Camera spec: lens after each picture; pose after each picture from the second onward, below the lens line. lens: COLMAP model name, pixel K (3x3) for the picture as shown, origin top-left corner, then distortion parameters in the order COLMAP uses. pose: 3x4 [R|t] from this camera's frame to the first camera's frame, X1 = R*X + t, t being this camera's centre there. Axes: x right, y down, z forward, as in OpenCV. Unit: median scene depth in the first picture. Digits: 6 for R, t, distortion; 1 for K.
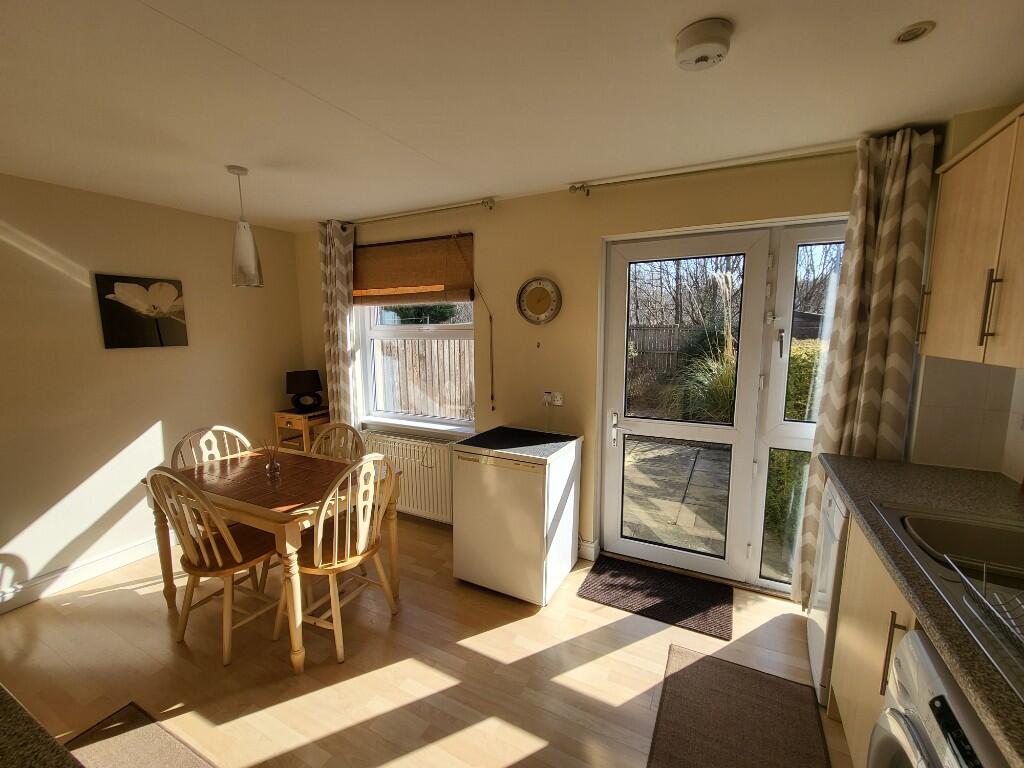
lens RADIAL K [[432.3, 0, 512.0], [0, 432.3, 384.0], [0, 0, 1]] dist [0.000954, 0.000149]
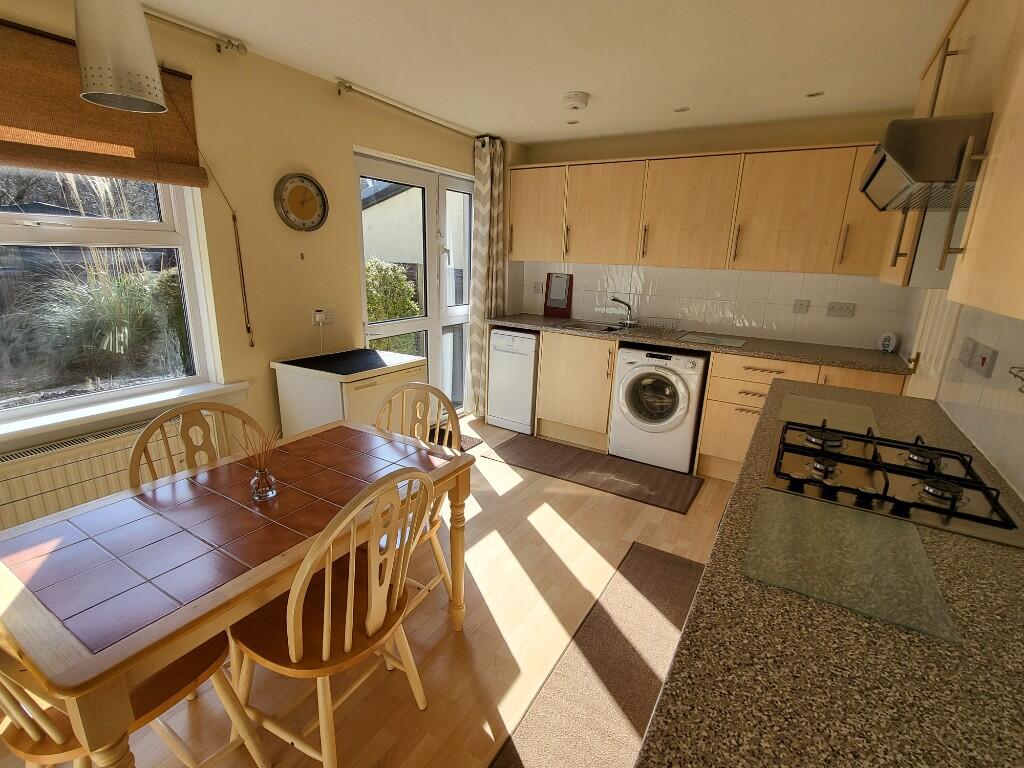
lens RADIAL K [[479.9, 0, 531.1], [0, 479.9, 383.5], [0, 0, 1]] dist [-0.000477, -0.000176]
pose [[0.051428, -0.254817, 0.965621, -0.987726], [0.096243, 0.963664, 0.249175, -0.044748], [-0.994028, 0.080120, 0.074084, 0.550238]]
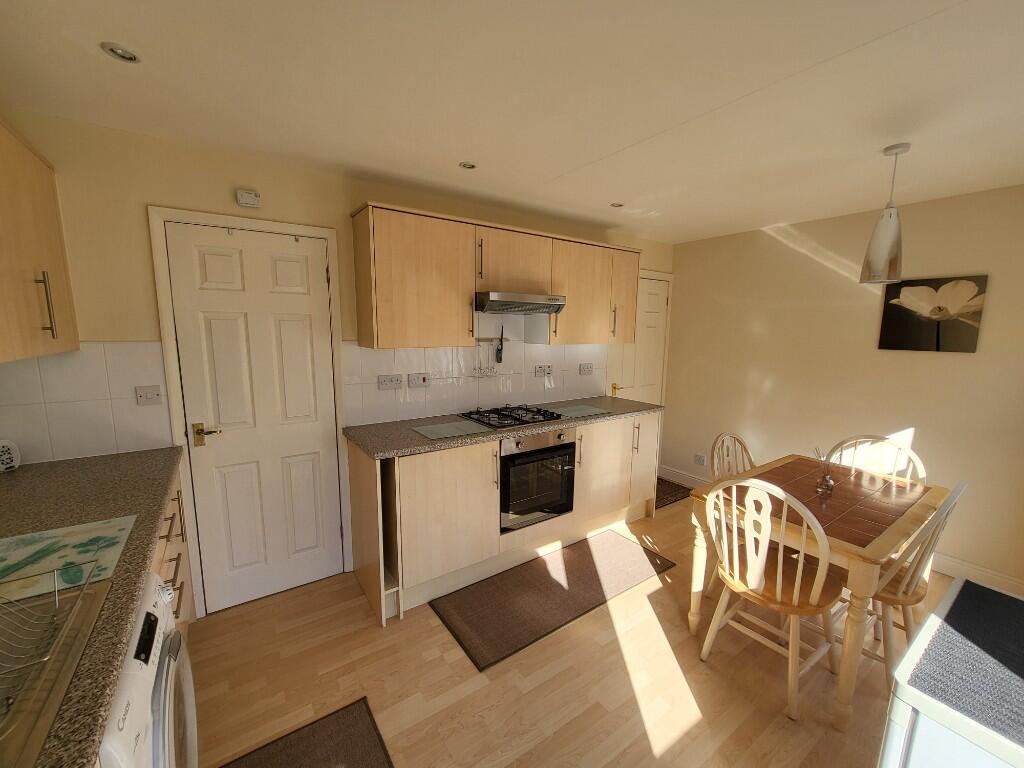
lens RADIAL K [[412.0, 0, 516.1], [0, 412.0, 379.2], [0, 0, 1]] dist [-0.000705, -0.000077]
pose [[-0.460790, 0.112313, -0.880374, 0.447462], [-0.126448, 0.973533, 0.190381, -0.094852], [0.878455, 0.199047, -0.434392, 0.698061]]
